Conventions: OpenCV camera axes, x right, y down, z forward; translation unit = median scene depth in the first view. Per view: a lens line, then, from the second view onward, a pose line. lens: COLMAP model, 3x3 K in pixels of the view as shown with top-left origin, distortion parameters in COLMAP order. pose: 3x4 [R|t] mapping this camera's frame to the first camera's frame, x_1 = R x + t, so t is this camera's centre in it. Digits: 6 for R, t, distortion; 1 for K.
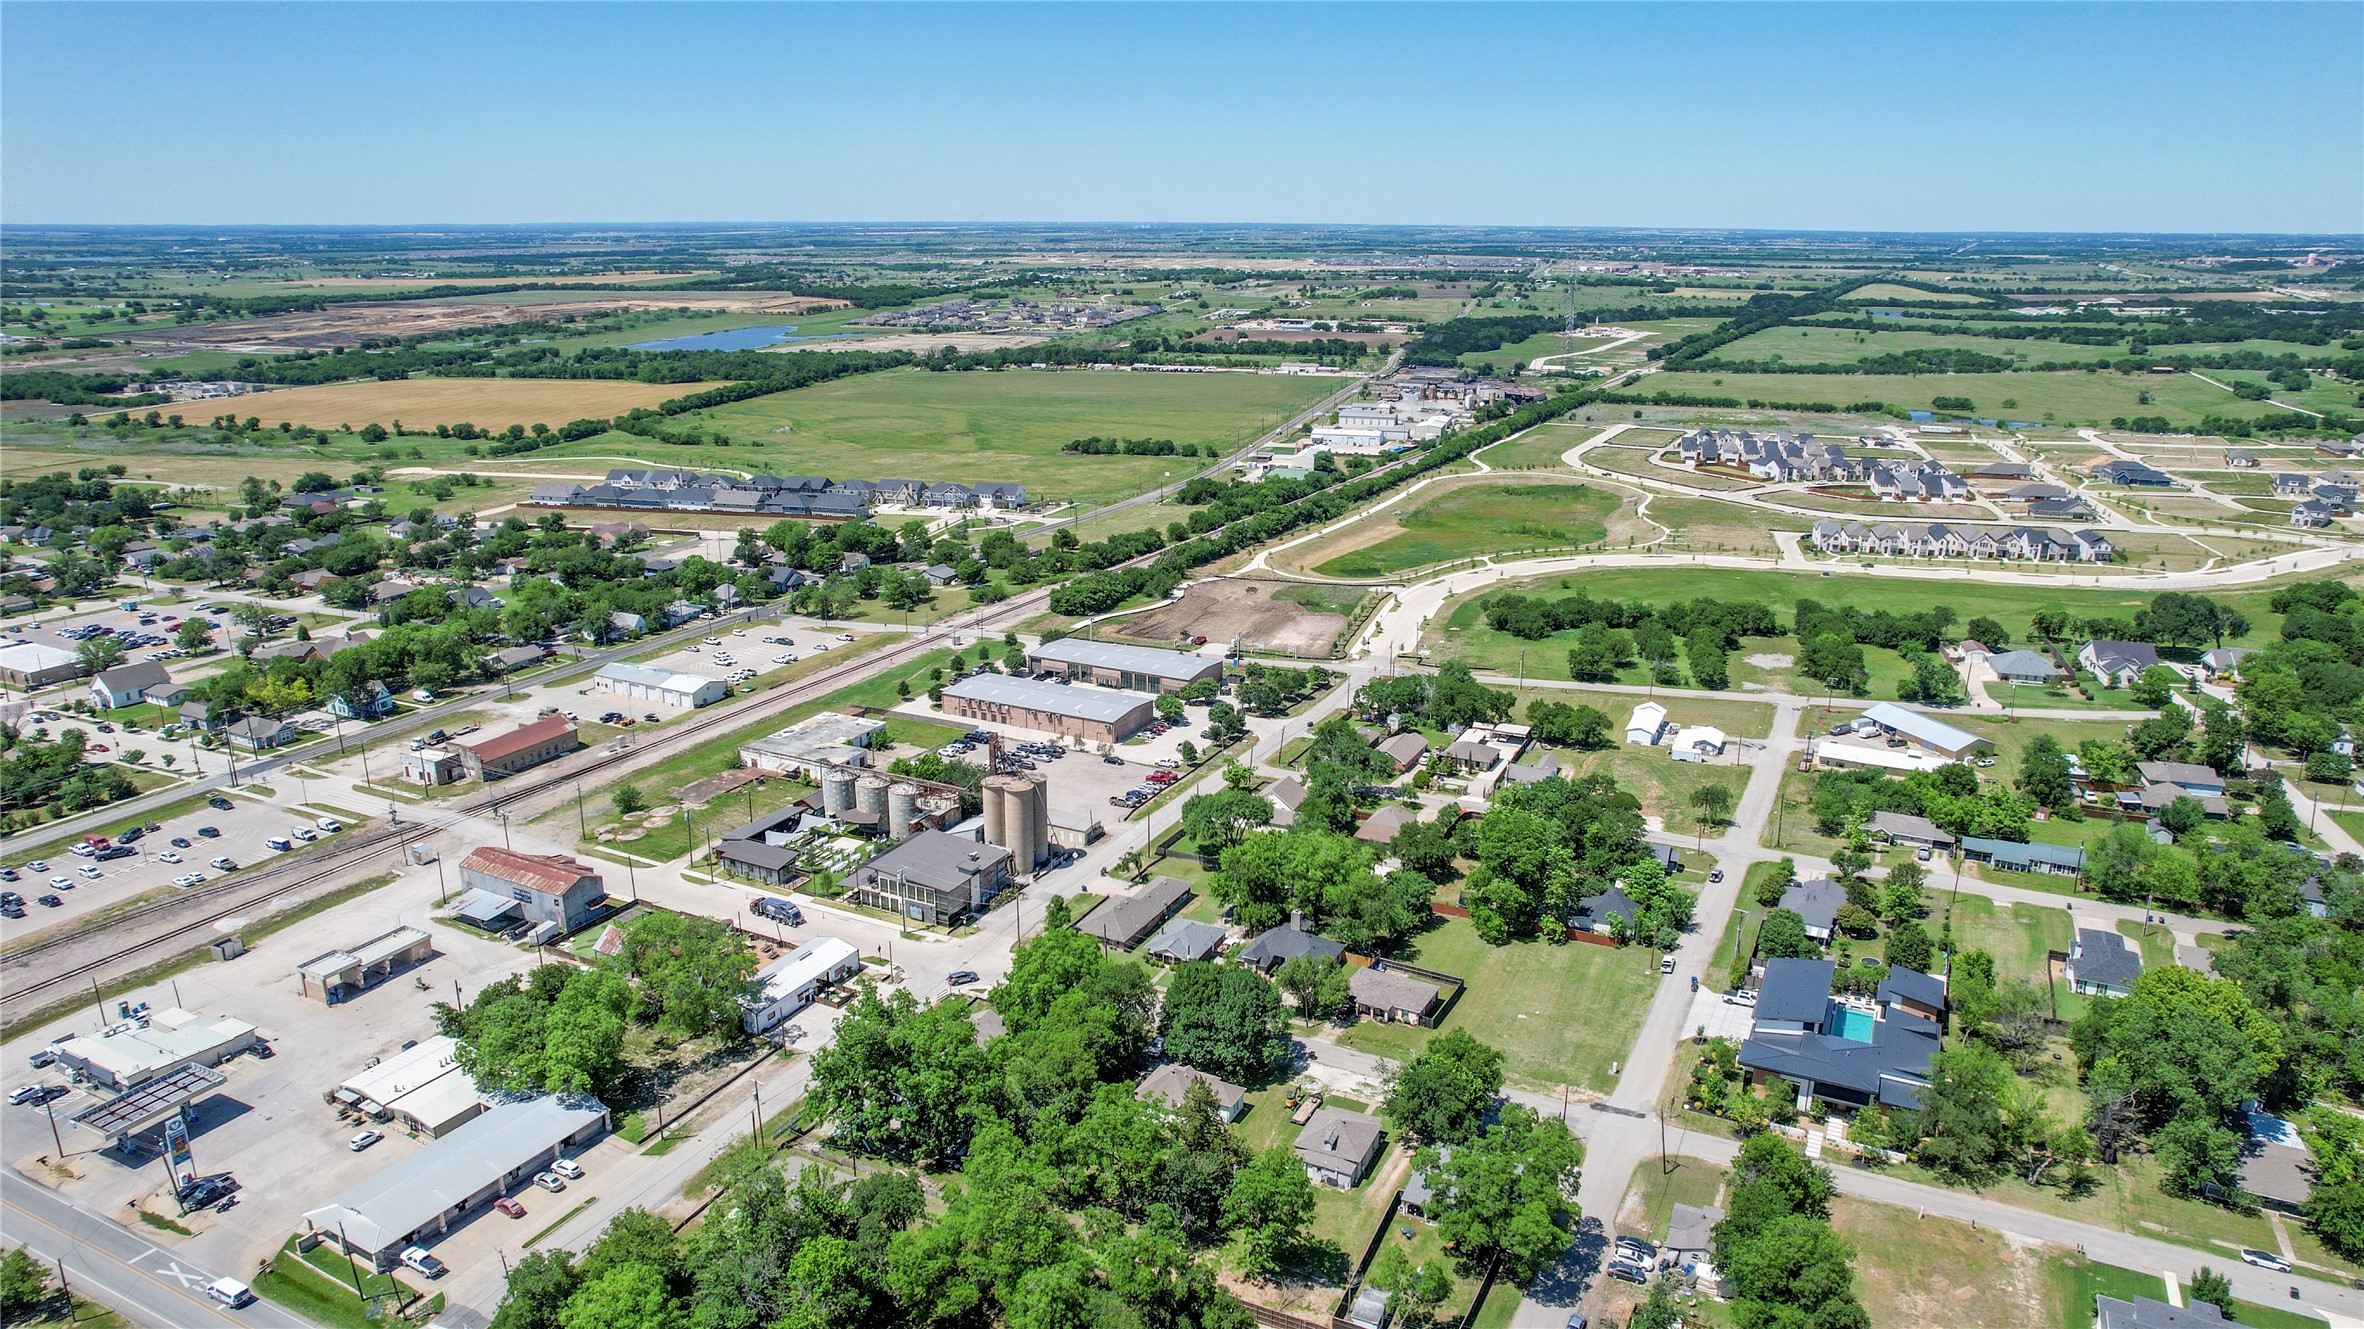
lens RADIAL K [[1510.4, 0, 1196.2], [0, 1510.4, 678.4], [0, 0, 1]] dist [-0.078957, 0.074220]
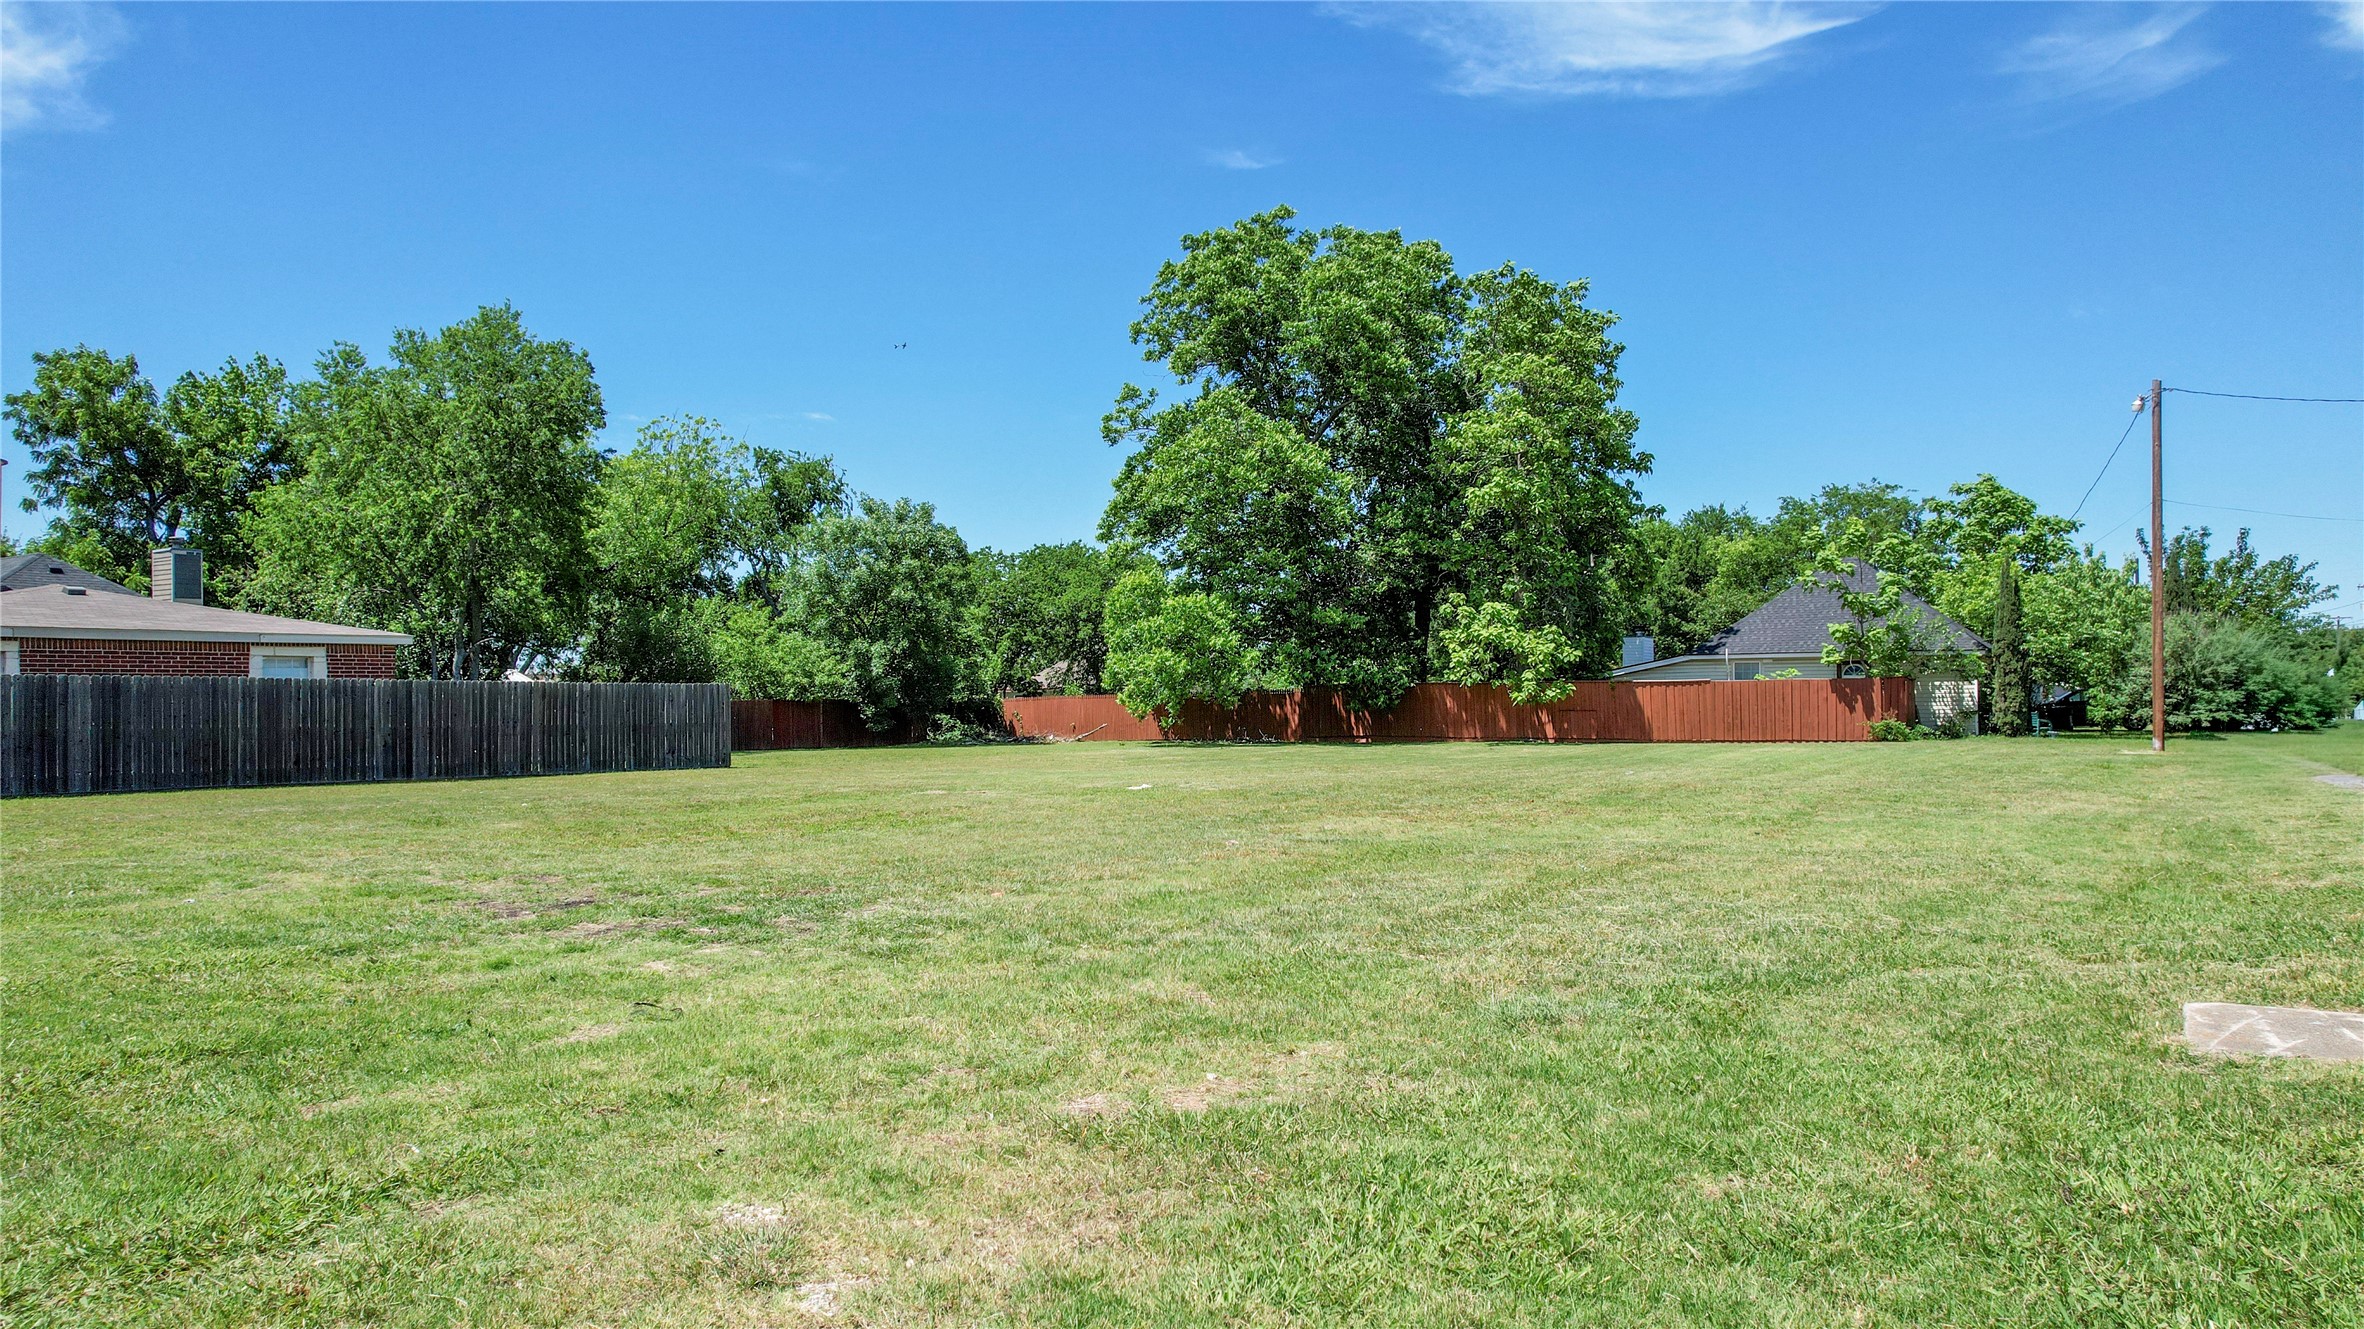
lens RADIAL K [[1510.4, 0, 1190.5], [0, 1510.4, 680.5], [0, 0, 1]] dist [-0.078957, 0.074220]
pose [[0.992250, -0.010417, -0.123821, 0.147500], [-0.027327, 0.953789, -0.299231, 0.149065], [0.121217, 0.300296, 0.946113, 0.547230]]
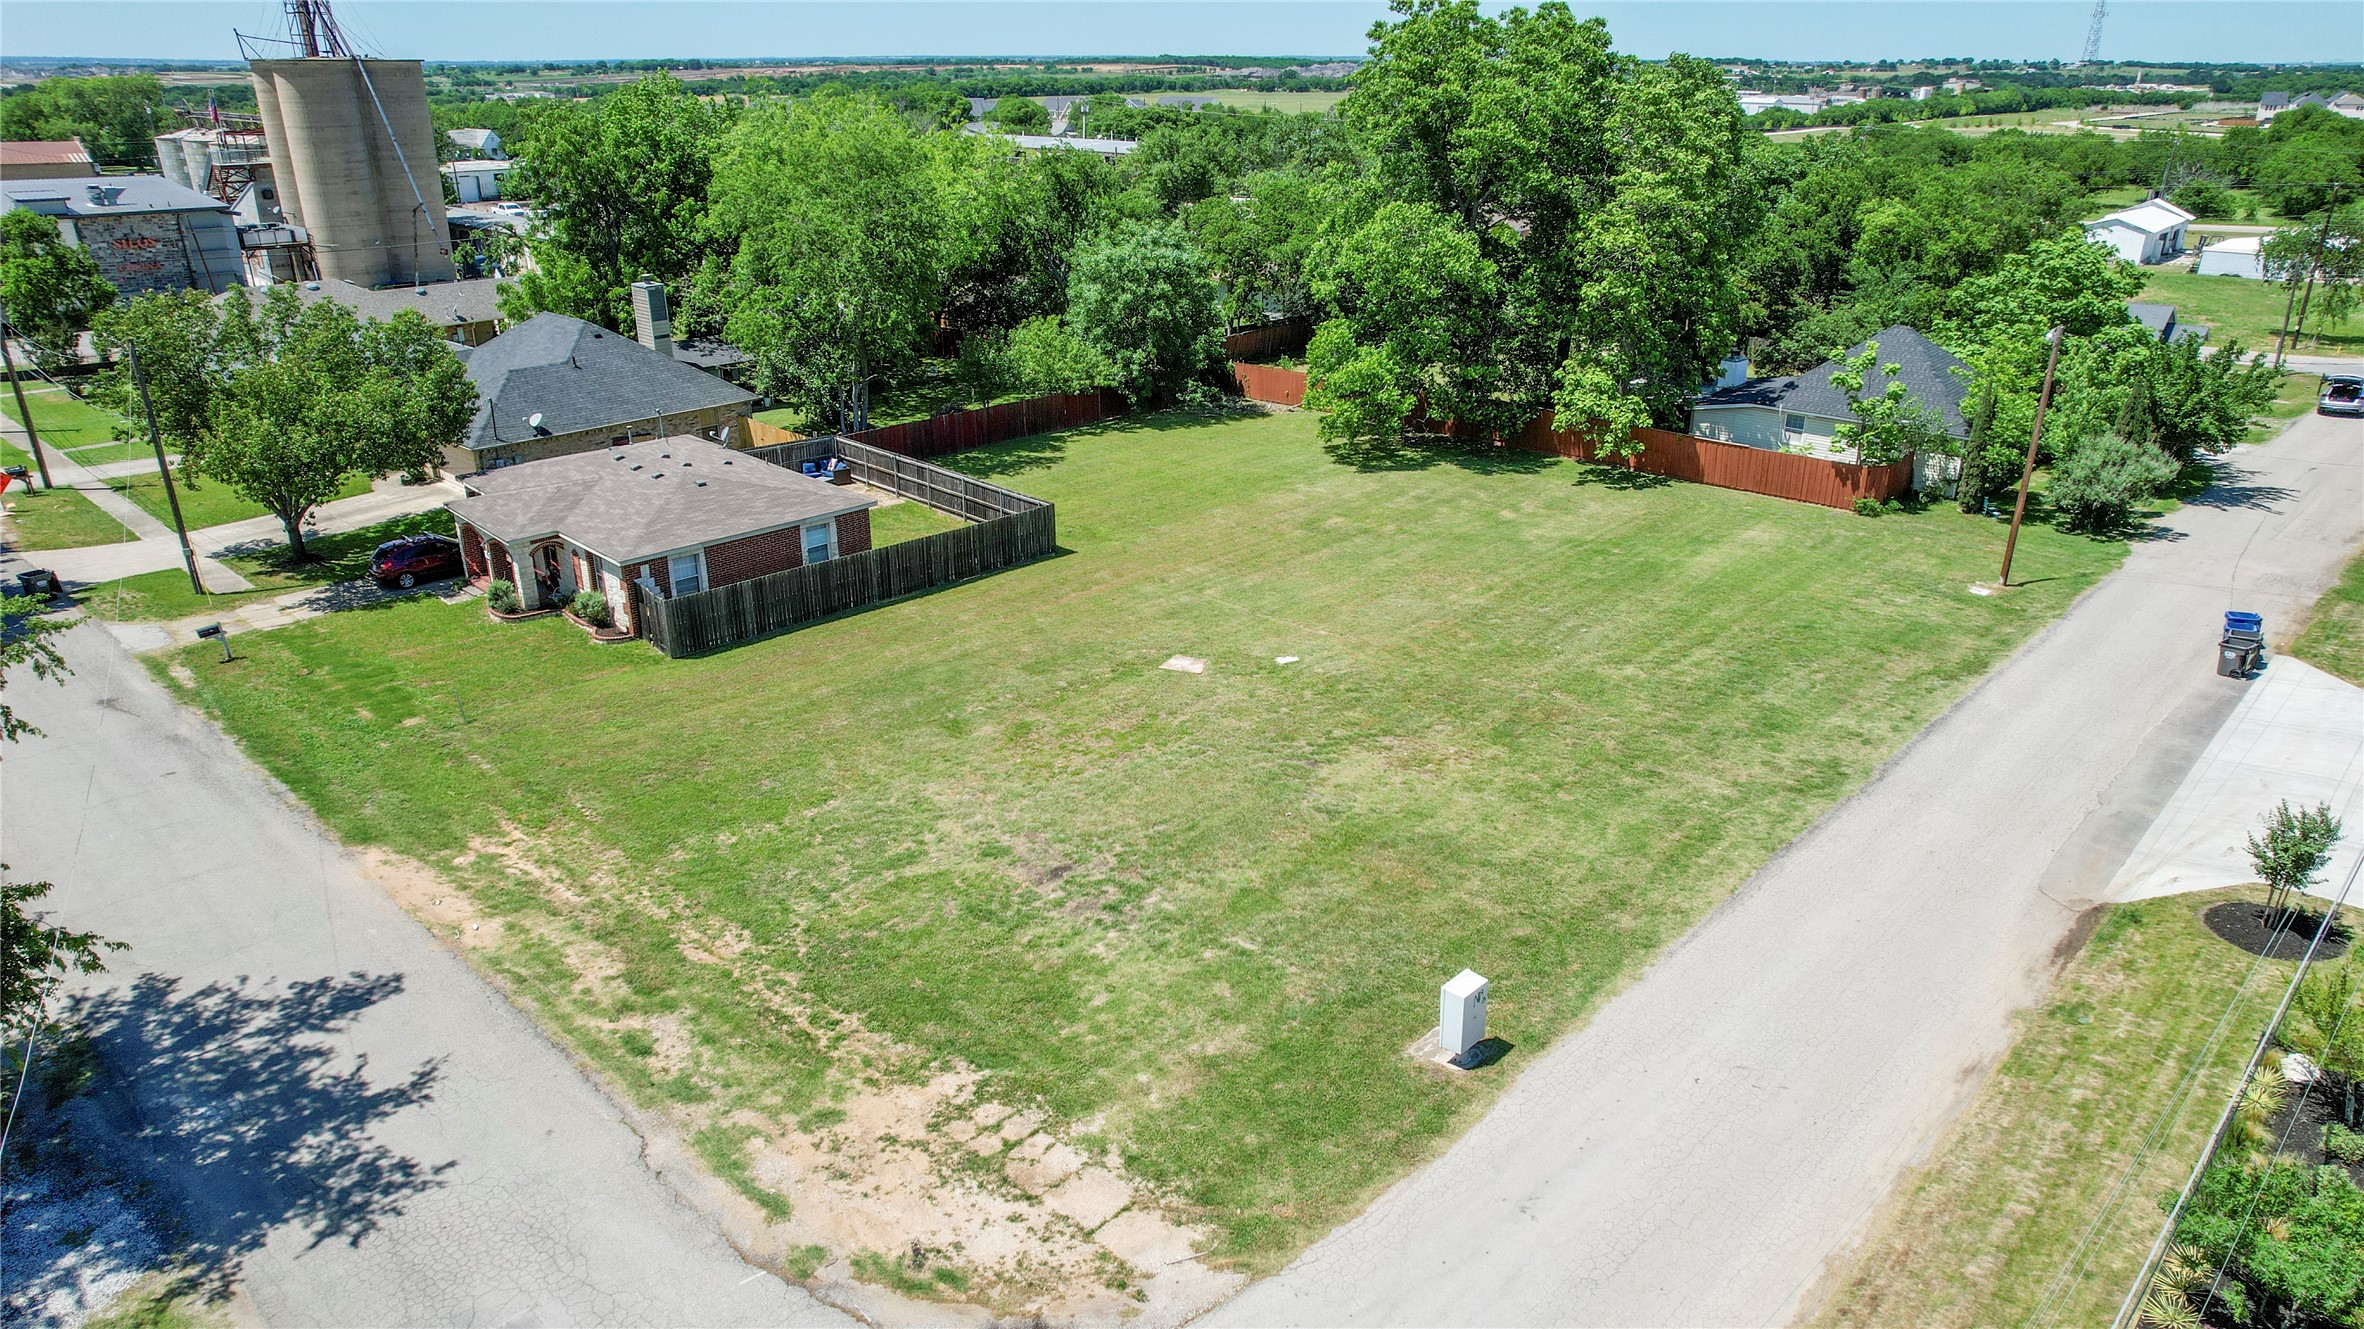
lens RADIAL K [[1510.4, 0, 1191.2], [0, 1510.4, 669.4], [0, 0, 1]] dist [-0.078957, 0.074220]
pose [[0.957910, 0.106648, -0.266523, 0.161649], [-0.081731, 0.991326, 0.102924, 0.124503], [0.275188, -0.076809, 0.958317, 0.494372]]
